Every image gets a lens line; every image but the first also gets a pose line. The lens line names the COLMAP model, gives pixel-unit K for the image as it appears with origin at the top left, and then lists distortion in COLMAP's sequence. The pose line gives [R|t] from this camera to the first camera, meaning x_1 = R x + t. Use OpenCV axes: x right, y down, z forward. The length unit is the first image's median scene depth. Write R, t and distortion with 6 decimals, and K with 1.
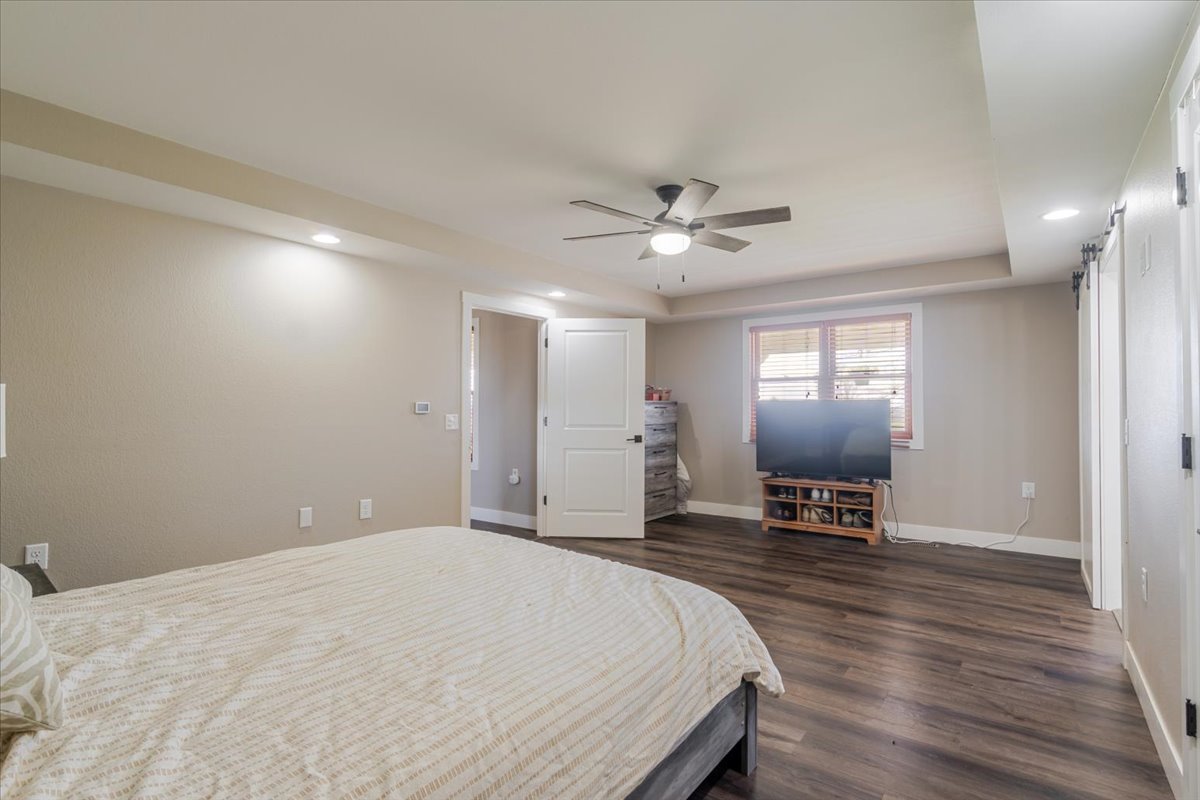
lens RADIAL K [[565.2, 0, 598.9], [0, 565.2, 402.6], [0, 0, 1]] dist [0.002639, 0.000132]
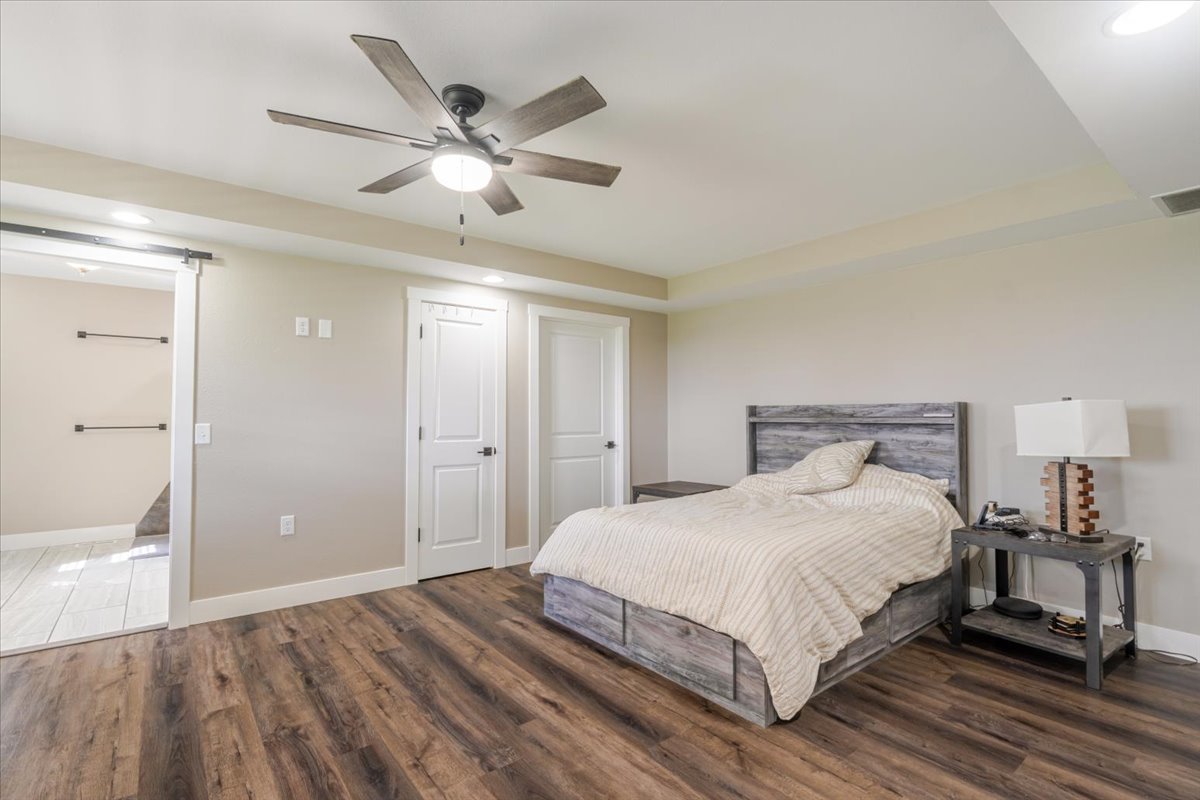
lens RADIAL K [[565.2, 0, 608.6], [0, 565.2, 400.1], [0, 0, 1]] dist [0.002639, 0.000132]
pose [[-0.970546, 0.004322, 0.240877, -0.238139], [-0.005762, 0.999137, -0.041144, 0.021381], [-0.240846, -0.041320, -0.969683, 1.841784]]
